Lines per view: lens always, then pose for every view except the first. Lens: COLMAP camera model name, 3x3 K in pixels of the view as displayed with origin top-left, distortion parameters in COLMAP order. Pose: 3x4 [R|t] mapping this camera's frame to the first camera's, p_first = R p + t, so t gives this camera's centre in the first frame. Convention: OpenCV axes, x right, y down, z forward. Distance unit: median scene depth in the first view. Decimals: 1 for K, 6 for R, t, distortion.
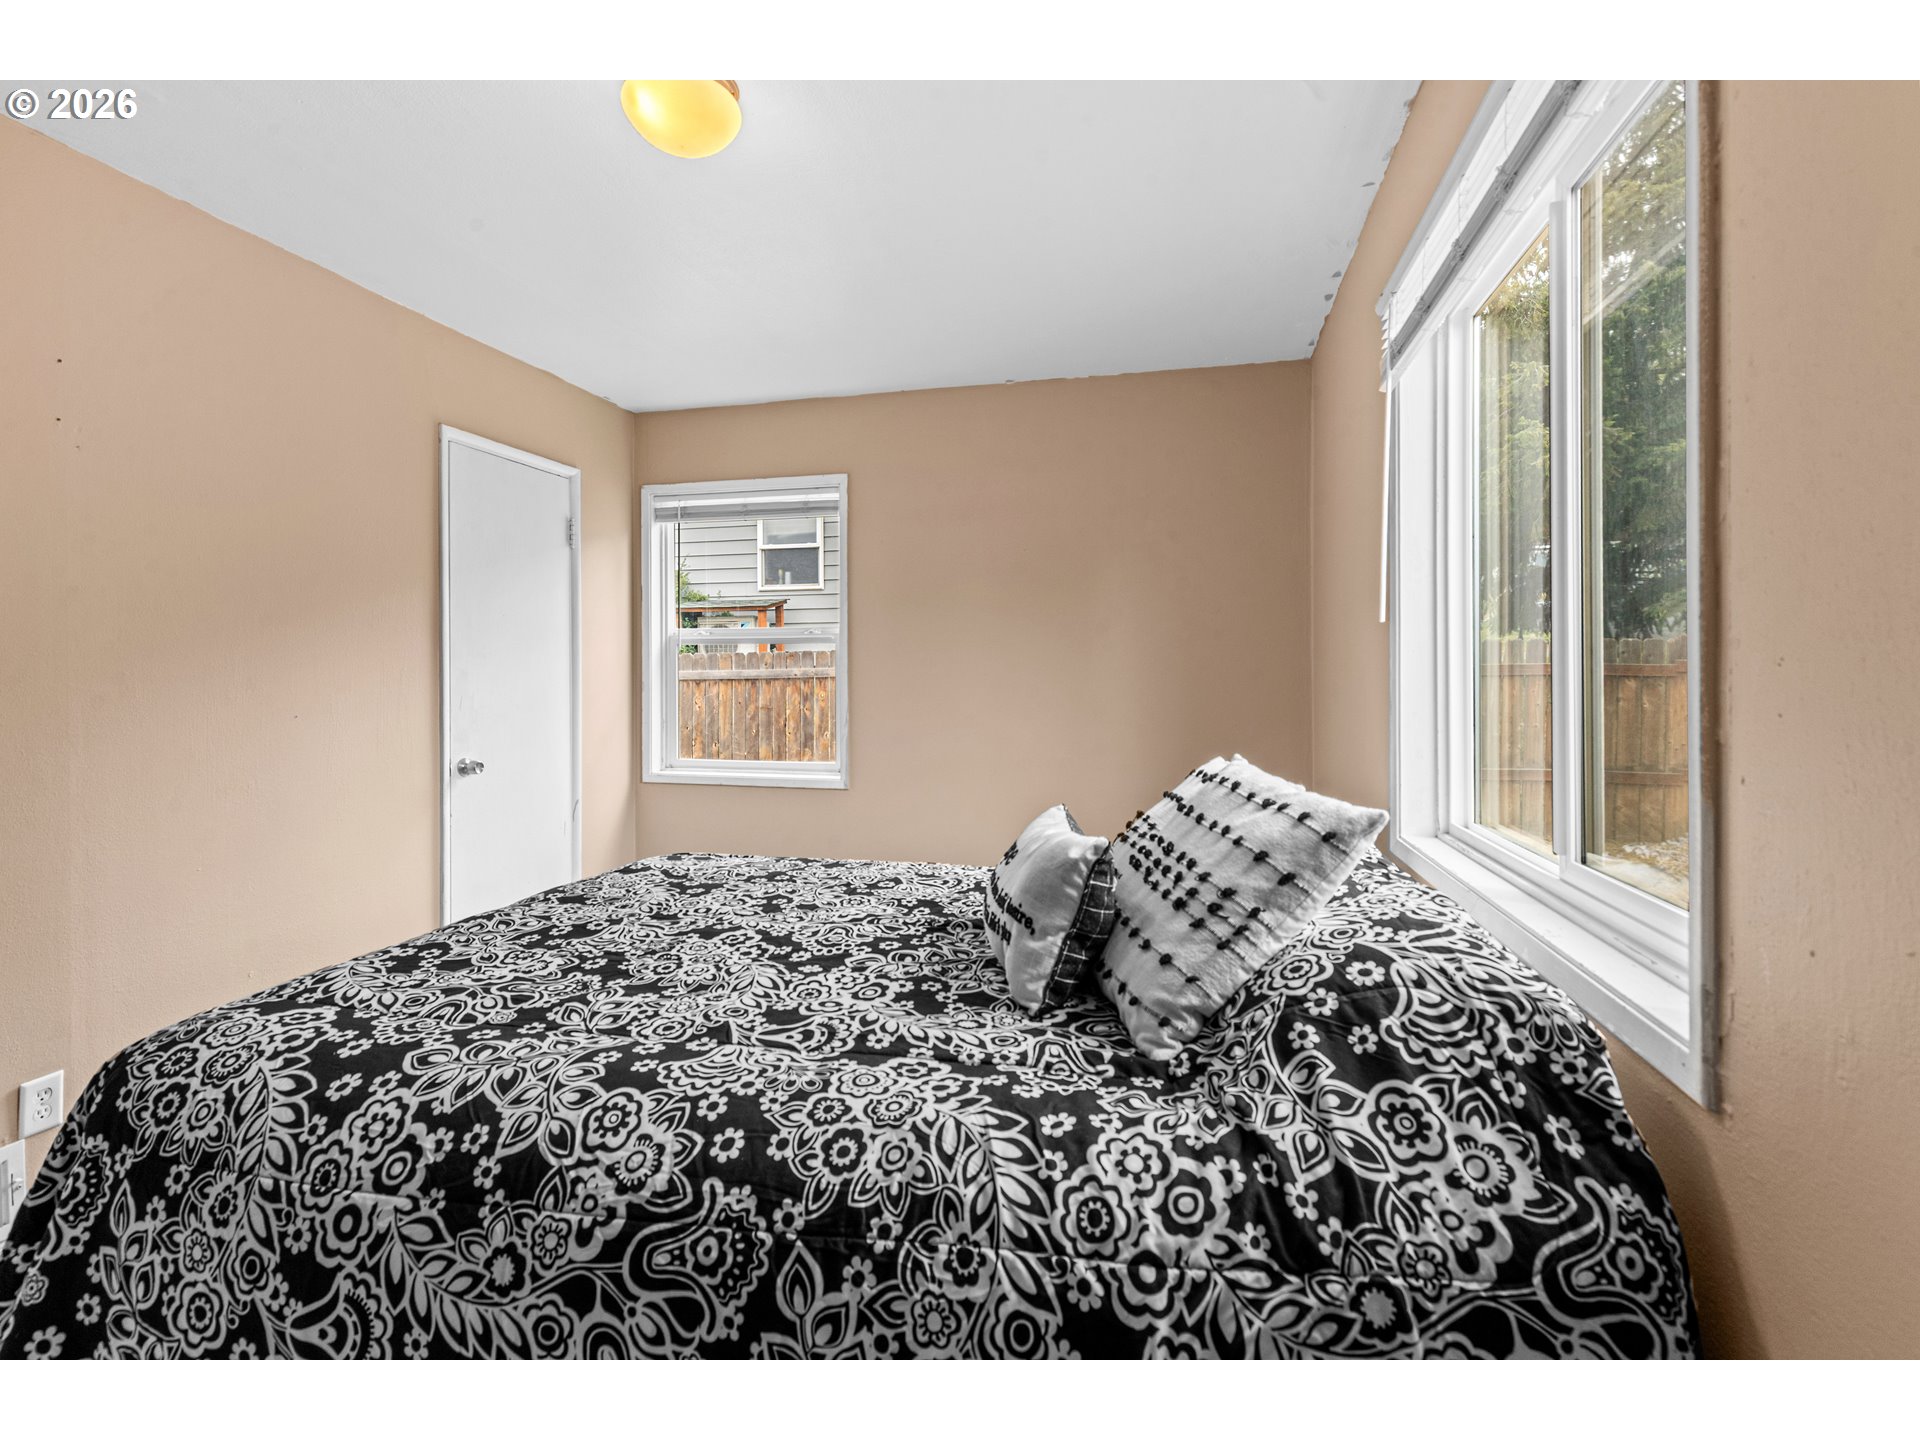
lens RADIAL K [[887.7, 0, 955.5], [0, 887.7, 685.7], [0, 0, 1]] dist [0.008001, -0.001195]
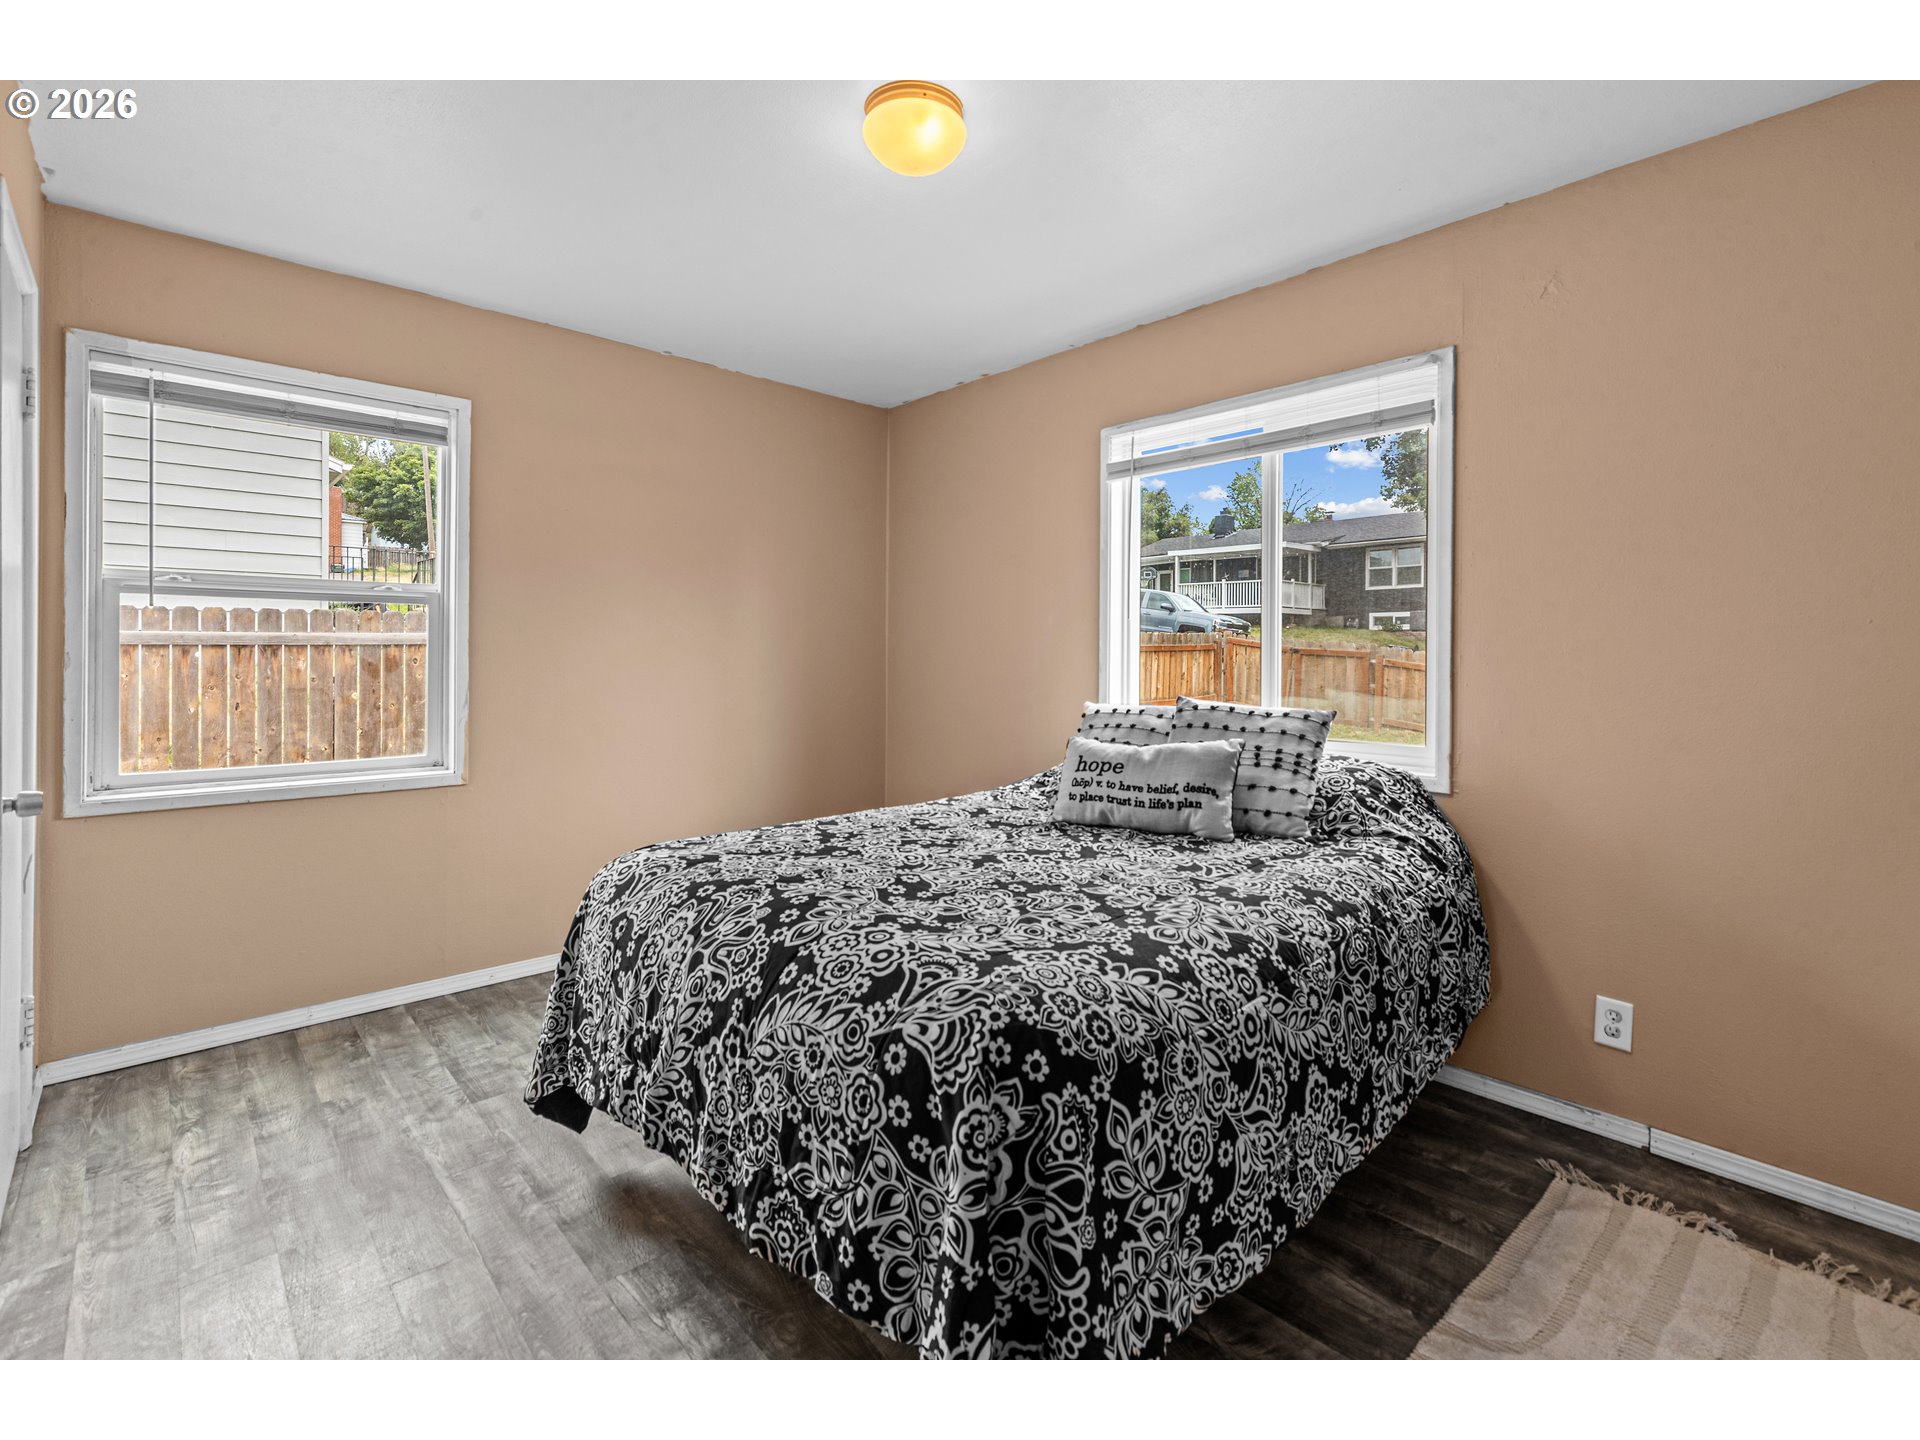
lens RADIAL K [[887.7, 0, 994.6], [0, 887.7, 650.2], [0, 0, 1]] dist [0.008001, -0.001195]
pose [[0.530648, 0.004457, 0.847581, -2.006515], [0.003159, 0.999969, -0.007236, 0.000835], [-0.847587, 0.006518, 0.530617, 0.548053]]
